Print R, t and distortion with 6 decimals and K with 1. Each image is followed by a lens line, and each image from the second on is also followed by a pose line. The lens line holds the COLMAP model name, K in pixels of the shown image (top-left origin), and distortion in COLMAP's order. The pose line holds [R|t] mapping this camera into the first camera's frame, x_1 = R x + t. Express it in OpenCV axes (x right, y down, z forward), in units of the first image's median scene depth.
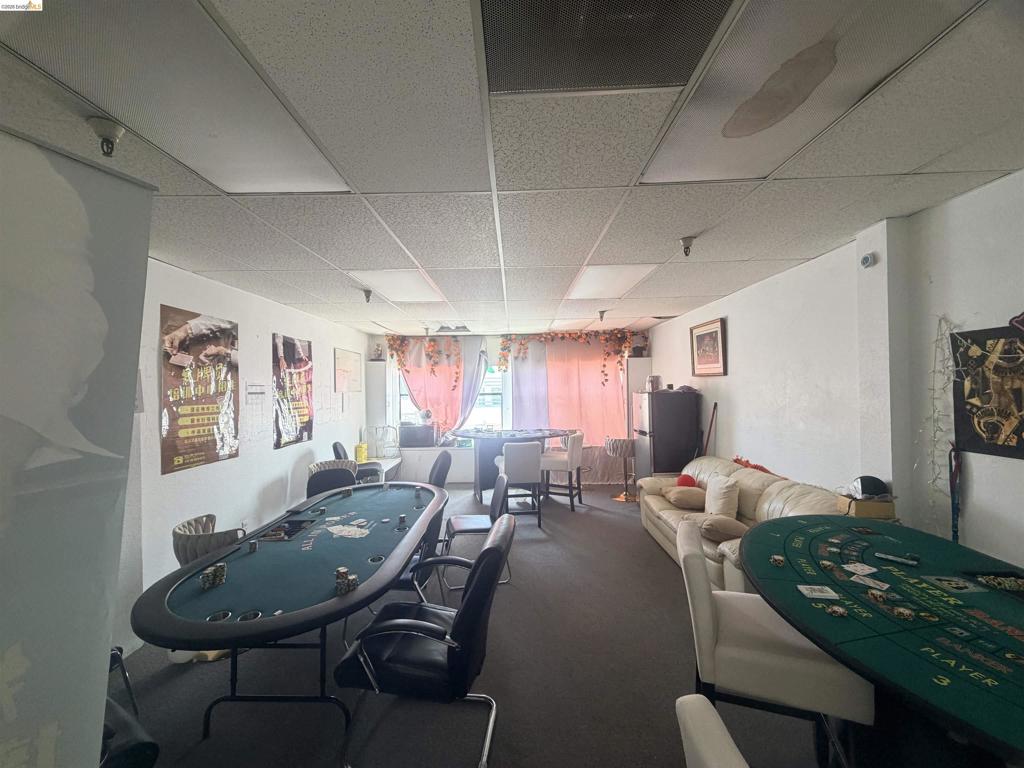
lens RADIAL K [[410.5, 0, 508.8], [0, 410.5, 381.3], [0, 0, 1]] dist [0.000634, 0.000070]
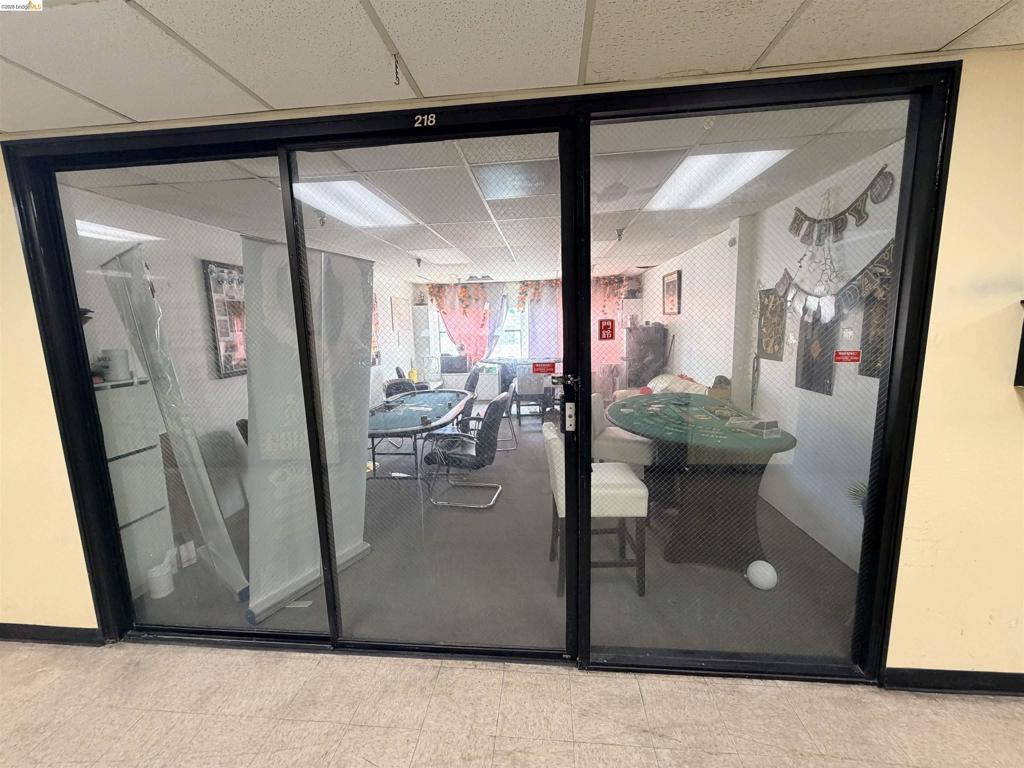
lens RADIAL K [[410.5, 0, 510.7], [0, 410.5, 384.7], [0, 0, 1]] dist [0.000634, 0.000070]
pose [[0.997157, -0.002351, -0.075321, 0.049220], [0.014323, 0.987206, 0.158805, -0.004542], [0.073984, -0.159433, 0.984433, -0.261088]]
